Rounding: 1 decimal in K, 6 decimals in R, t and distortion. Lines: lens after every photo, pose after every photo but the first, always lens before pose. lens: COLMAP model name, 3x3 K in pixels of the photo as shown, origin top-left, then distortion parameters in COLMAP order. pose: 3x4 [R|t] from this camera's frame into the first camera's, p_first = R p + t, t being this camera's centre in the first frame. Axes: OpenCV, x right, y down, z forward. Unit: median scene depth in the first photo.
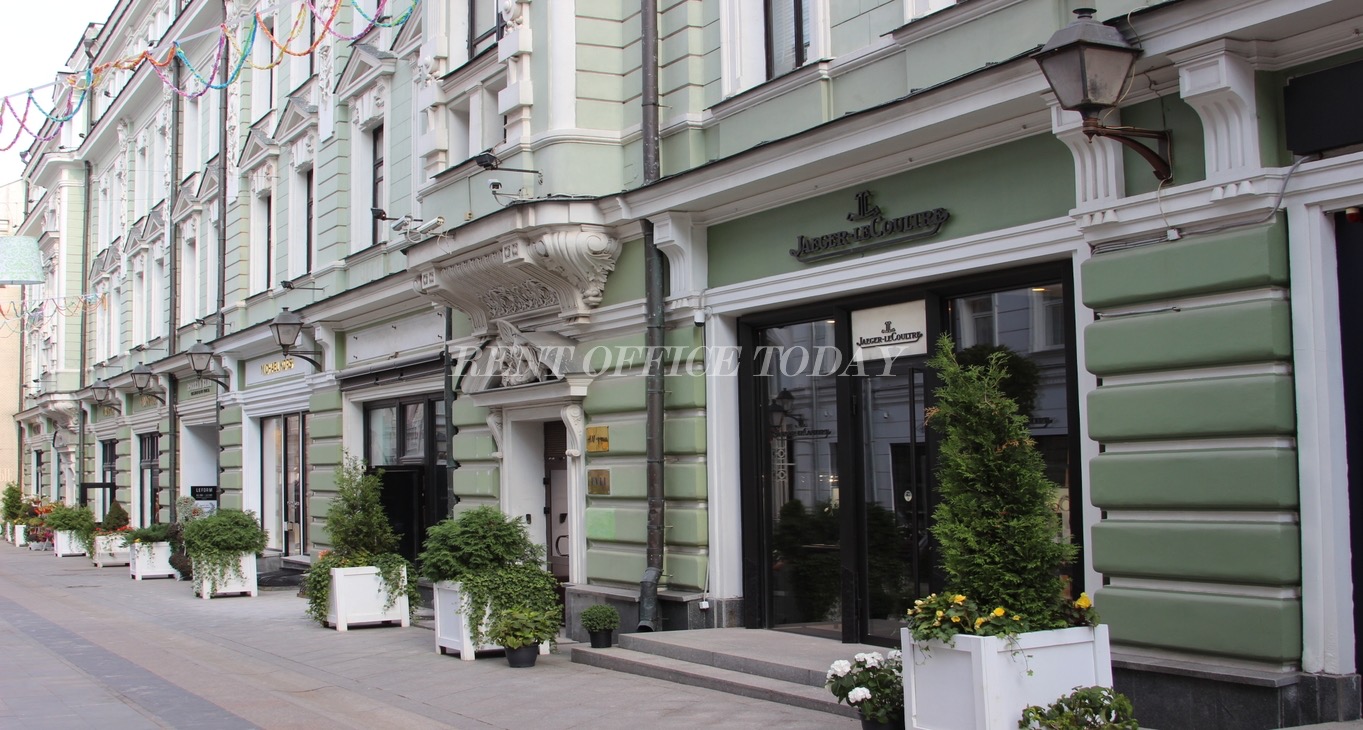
lens RADIAL K [[1681.8, 0, 612.8], [0, 1681.8, 344.6], [0, 0, 1]] dist [-0.121979, 0.000000]
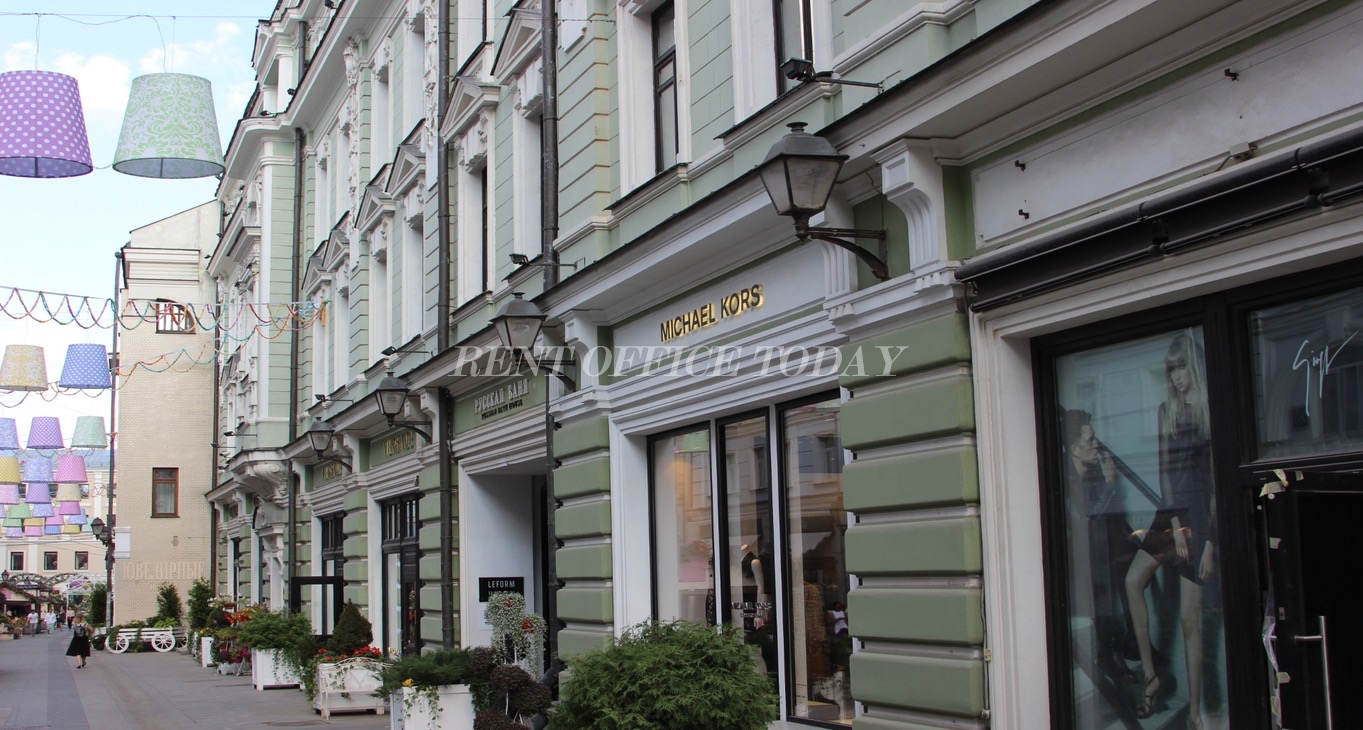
lens RADIAL K [[1681.8, 0, 682.6], [0, 1681.8, 363.9], [0, 0, 1]] dist [-0.121979, 0.000000]
pose [[0.996866, -0.016191, -0.077428, -0.202706], [0.012506, 0.998777, -0.047844, 0.058727], [0.078108, 0.046725, 0.995849, 0.624481]]
